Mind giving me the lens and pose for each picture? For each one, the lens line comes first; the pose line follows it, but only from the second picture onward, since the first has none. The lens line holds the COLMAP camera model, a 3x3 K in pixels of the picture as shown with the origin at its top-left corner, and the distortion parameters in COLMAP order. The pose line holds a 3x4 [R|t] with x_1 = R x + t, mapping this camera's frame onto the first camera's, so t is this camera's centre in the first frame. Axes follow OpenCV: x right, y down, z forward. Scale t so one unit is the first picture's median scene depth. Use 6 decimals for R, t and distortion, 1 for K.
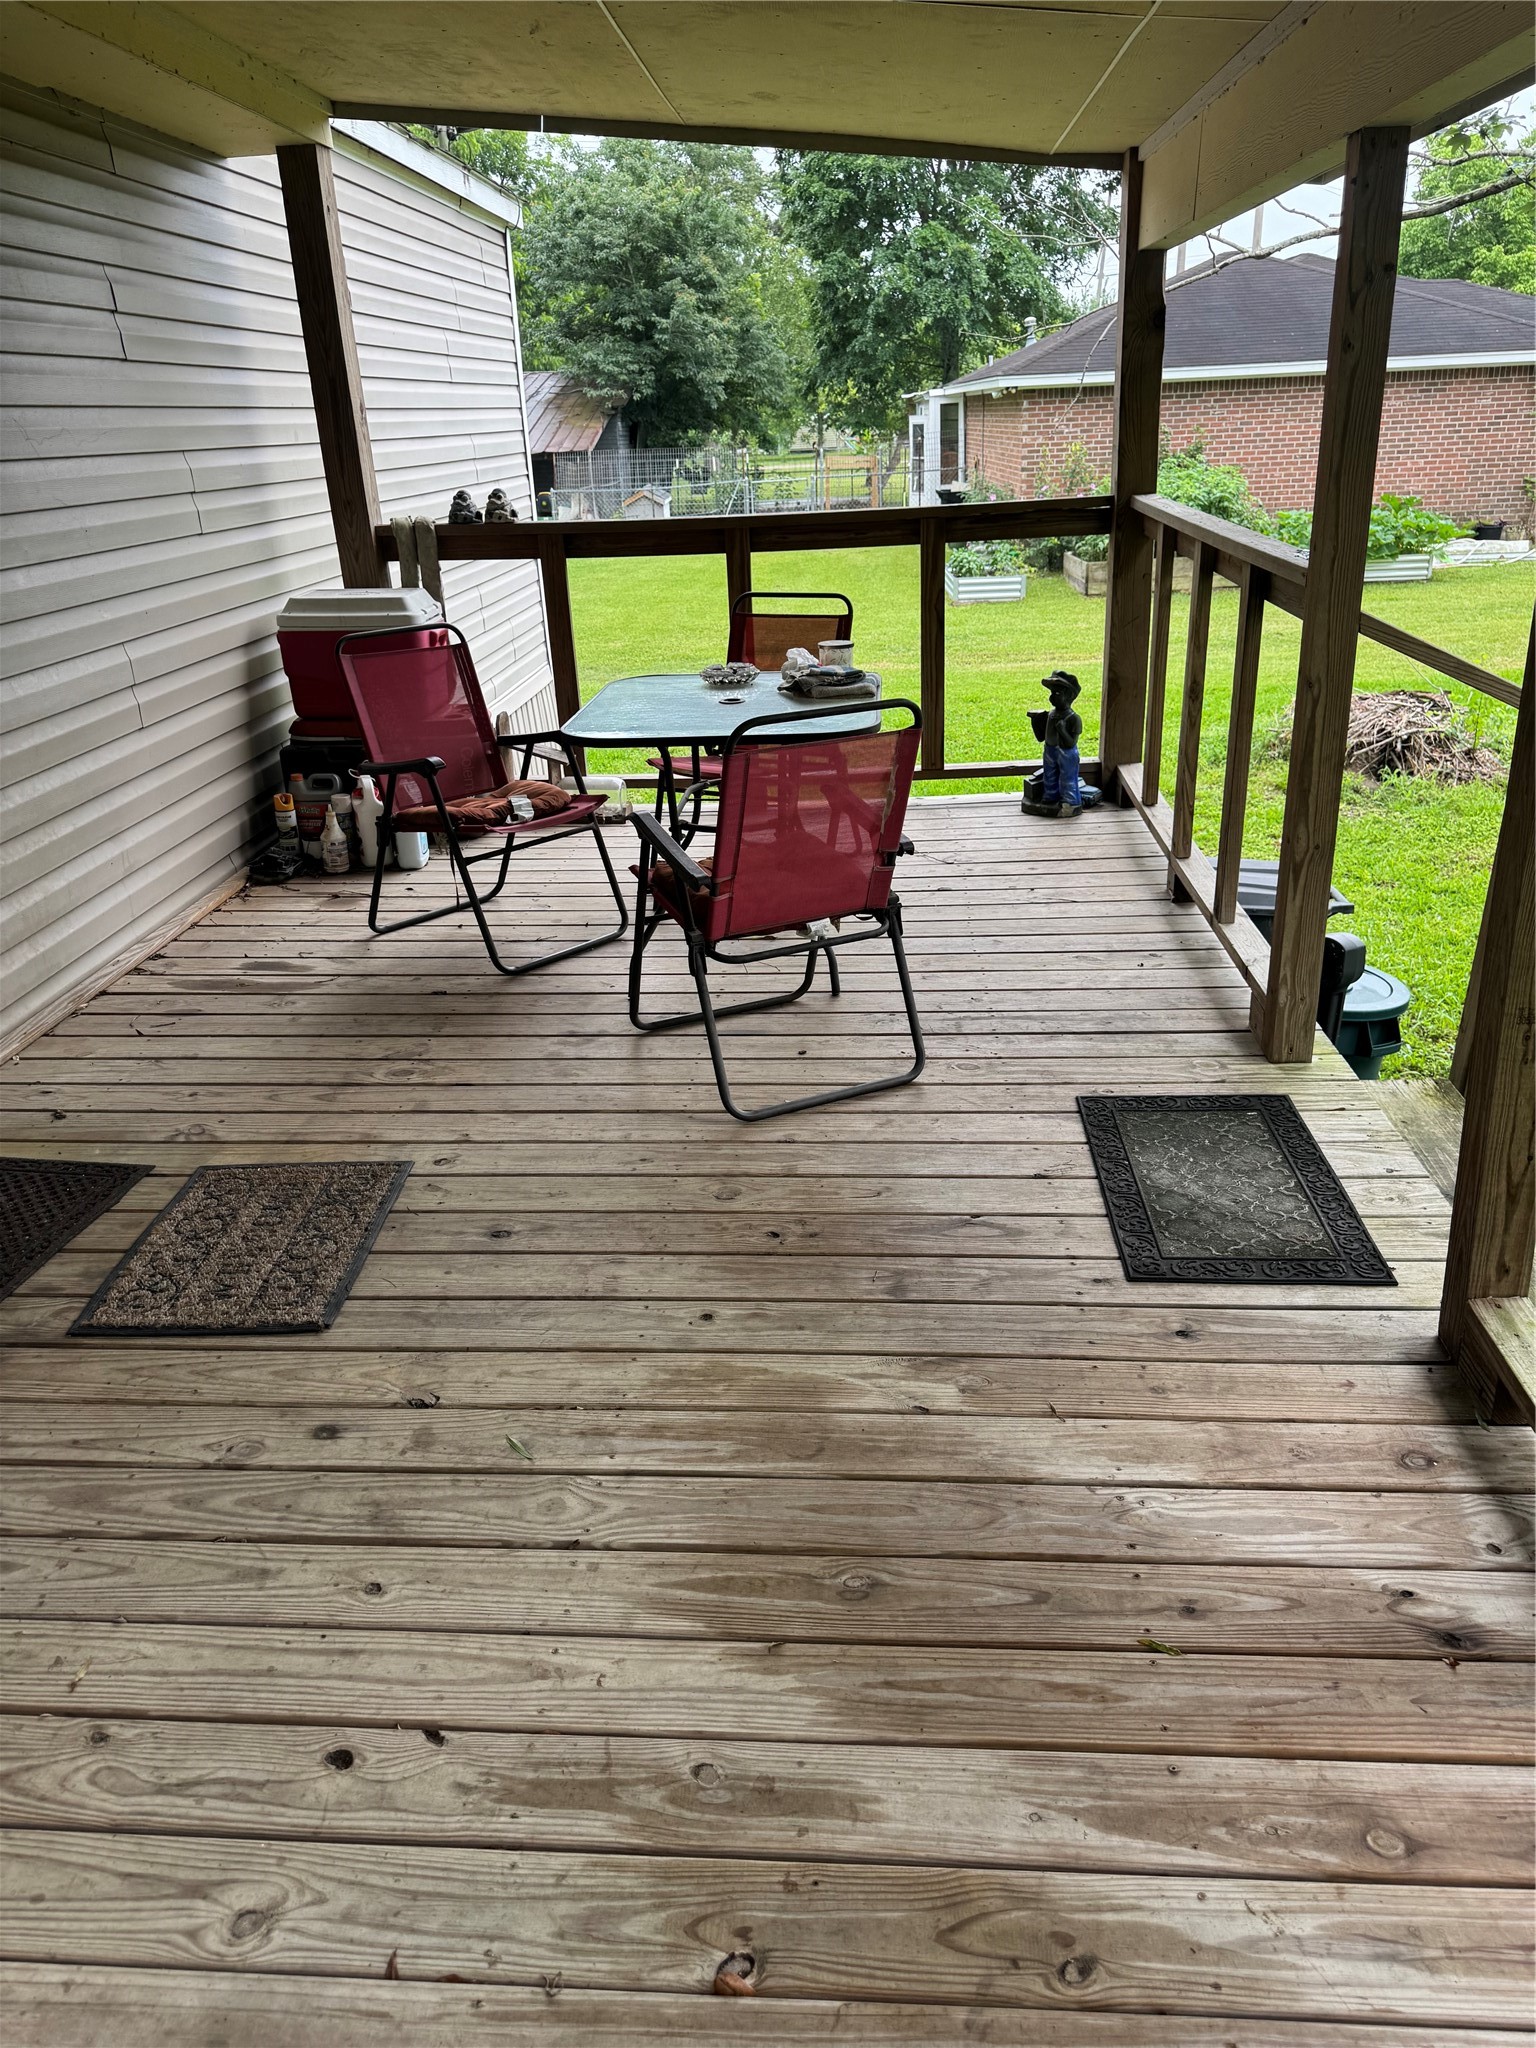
lens RADIAL K [[1458.4, 0, 768.0], [0, 1458.4, 1024.0], [0, 0, 1]] dist [0.120487, -0.171941]
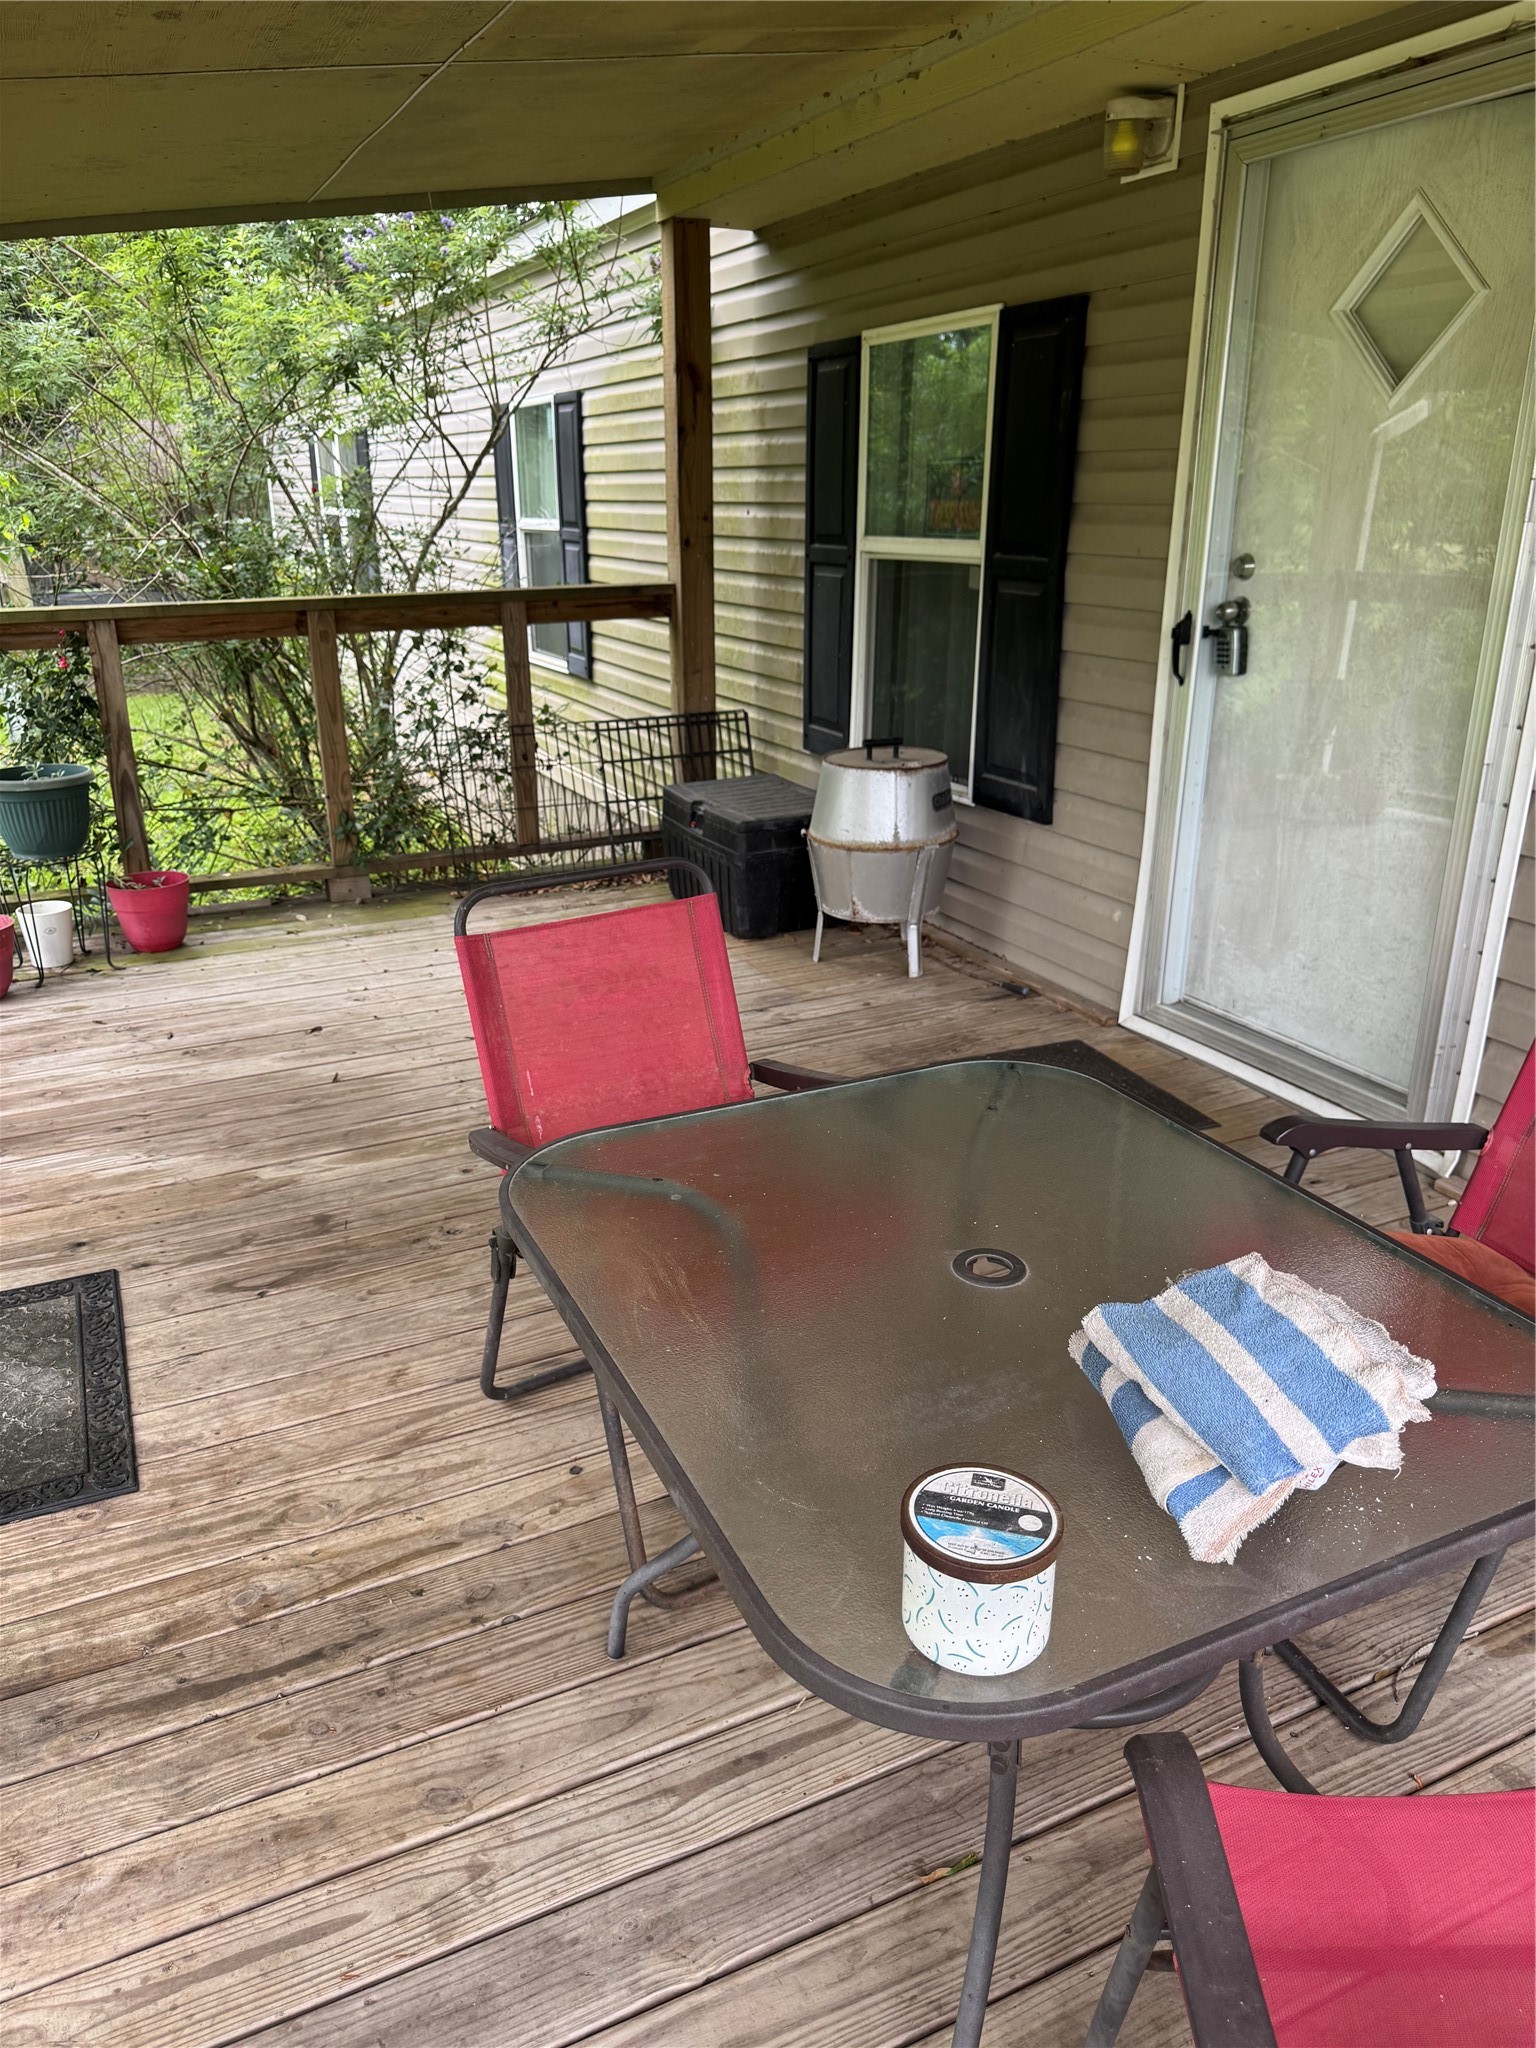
lens RADIAL K [[1458.4, 0, 768.0], [0, 1458.4, 1024.0], [0, 0, 1]] dist [0.120487, -0.171941]
pose [[-0.872148, 0.212877, -0.440501, 0.301110], [-0.147880, 0.743555, 0.652117, -0.880534], [0.466358, 0.633884, -0.617010, 2.027702]]
